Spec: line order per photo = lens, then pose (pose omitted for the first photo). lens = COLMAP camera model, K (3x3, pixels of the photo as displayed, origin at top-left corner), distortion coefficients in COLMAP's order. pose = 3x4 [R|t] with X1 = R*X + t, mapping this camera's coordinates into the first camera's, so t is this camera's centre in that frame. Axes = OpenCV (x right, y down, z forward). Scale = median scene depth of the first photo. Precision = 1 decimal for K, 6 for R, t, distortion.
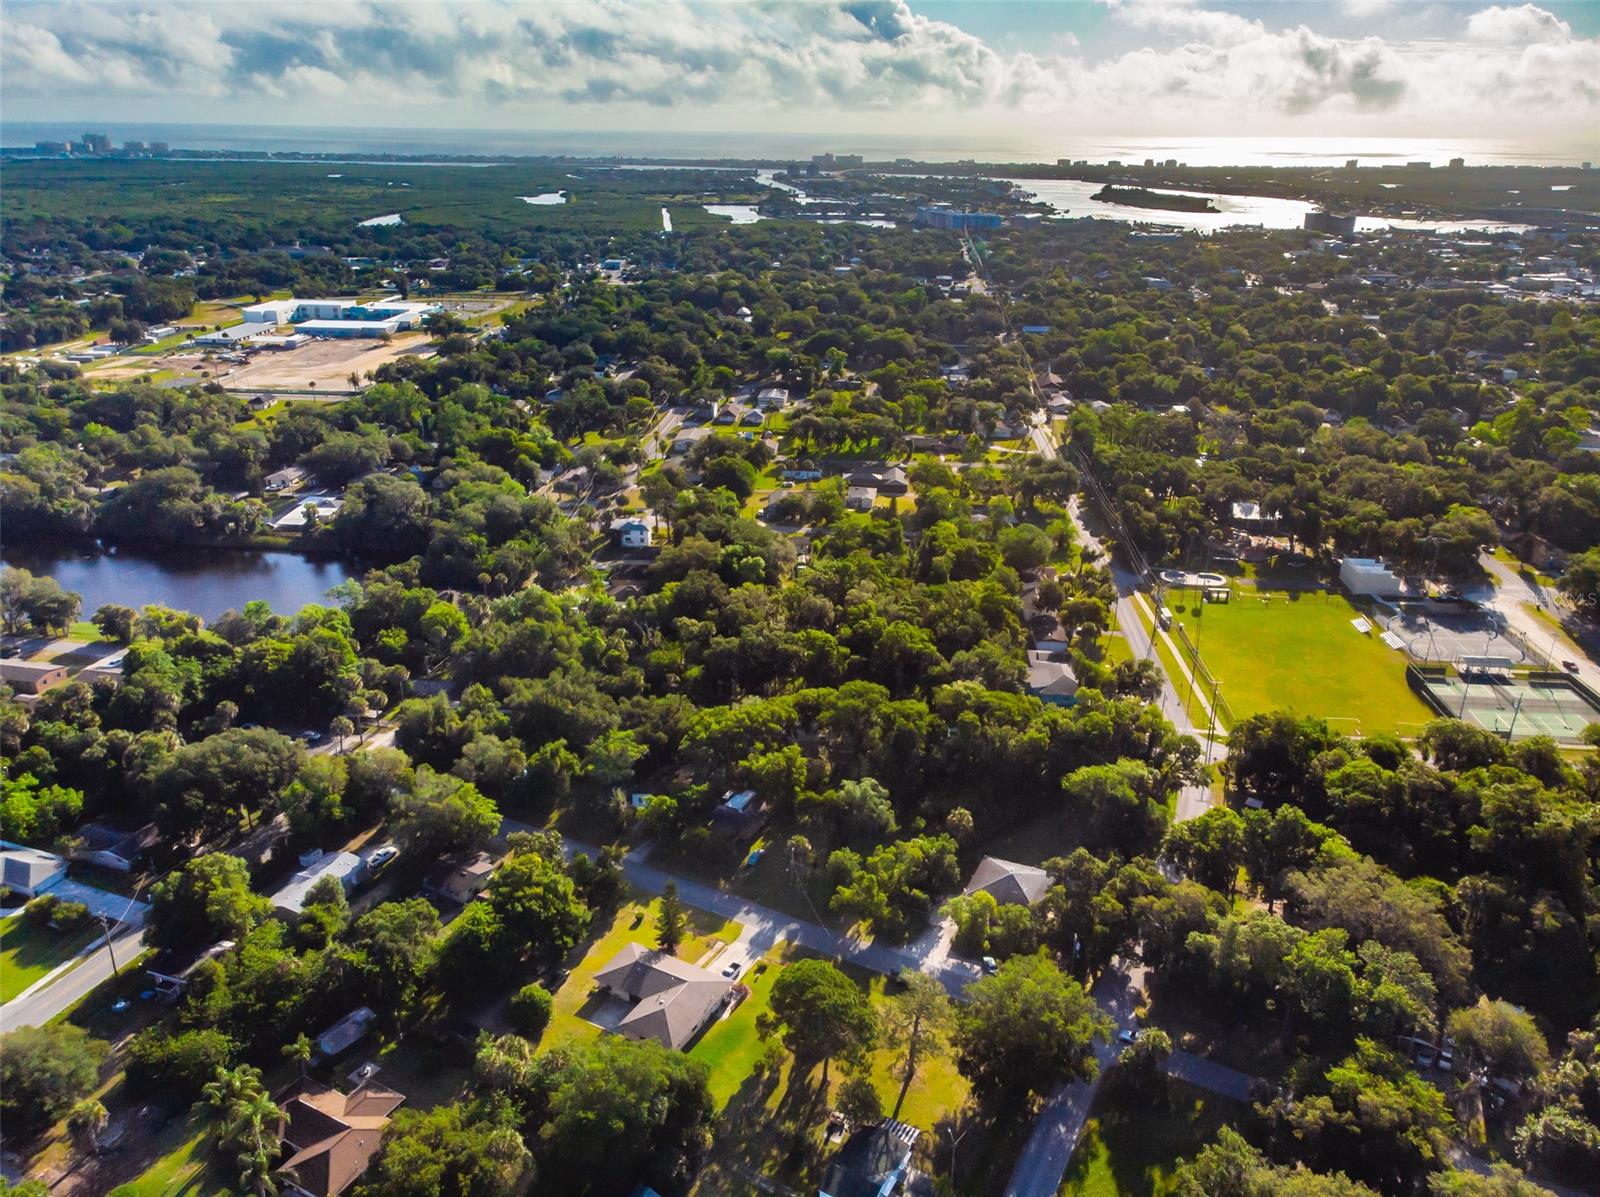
lens RADIAL K [[1190.0, 0, 800.0], [0, 1190.0, 598.5], [0, 0, 1]] dist [0.001502, 0.042510]
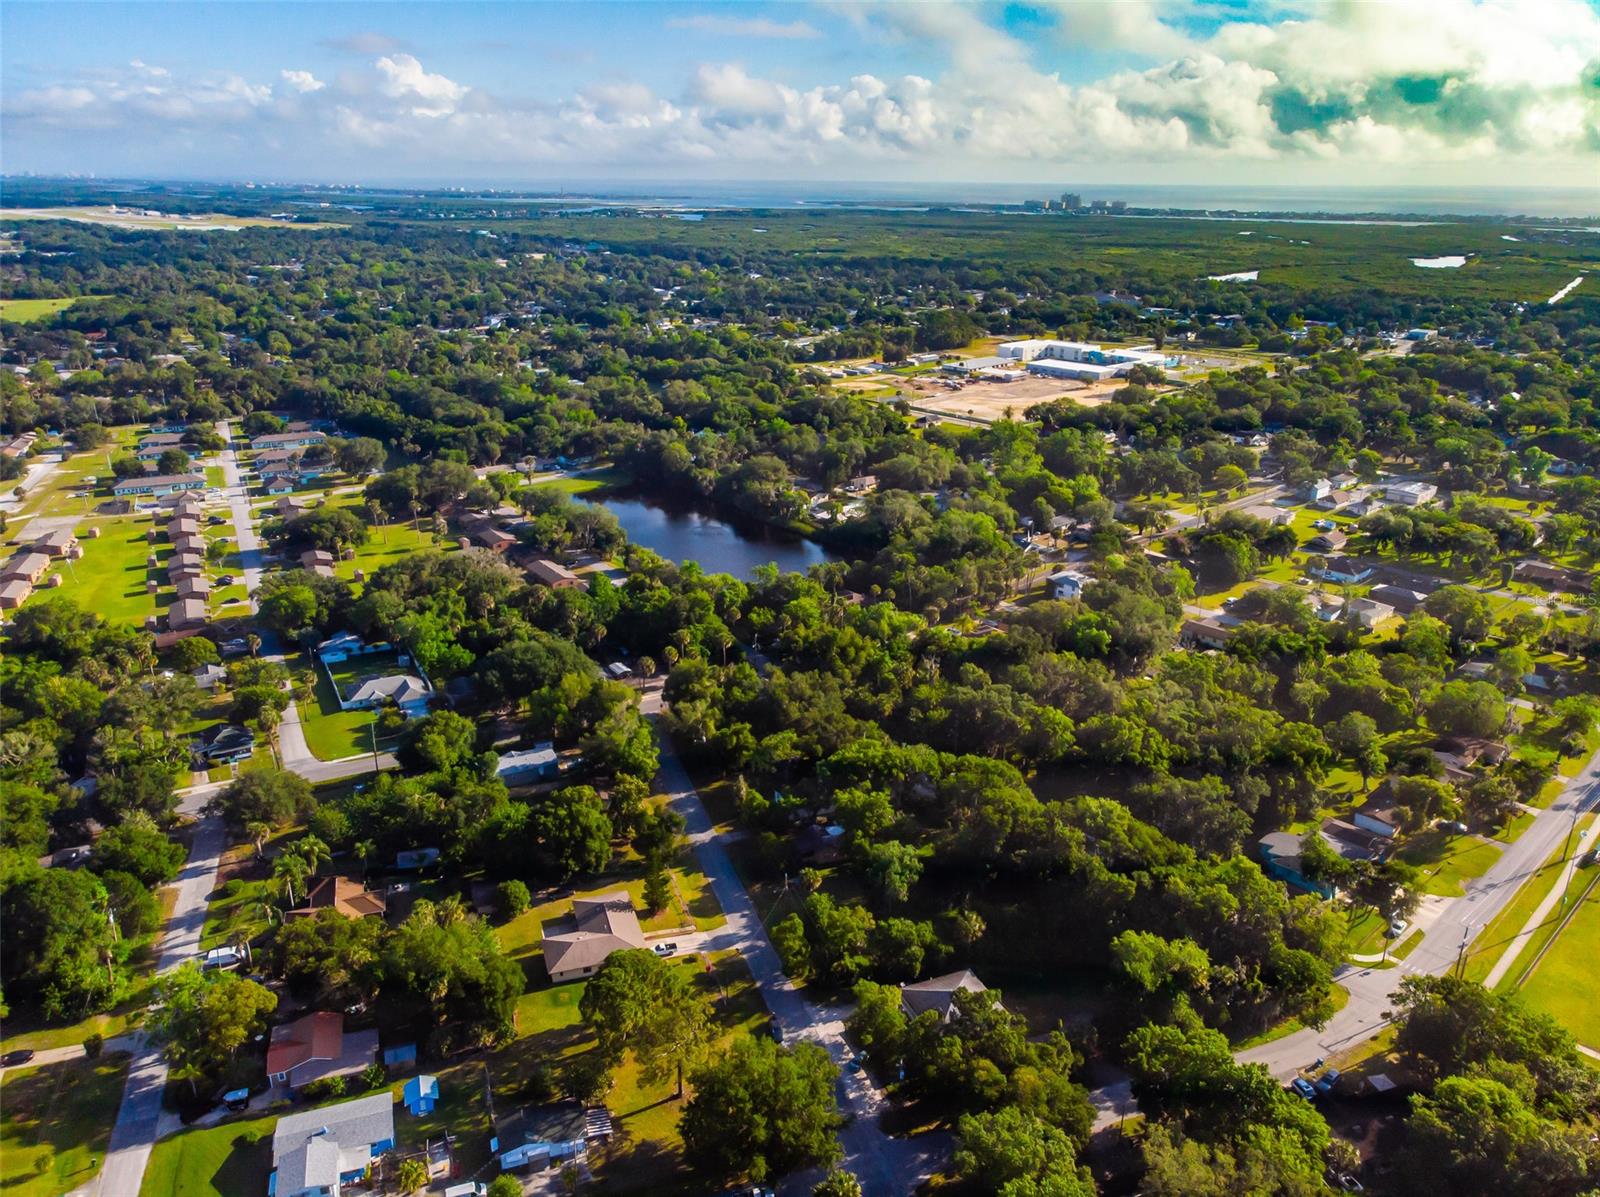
lens RADIAL K [[1190.0, 0, 800.0], [0, 1190.0, 598.5], [0, 0, 1]] dist [0.001502, 0.042510]
pose [[0.732935, 0.226228, -0.641582, 0.175514], [-0.253916, 0.965906, 0.050517, -0.021217], [0.631136, 0.125883, 0.765389, 0.056256]]
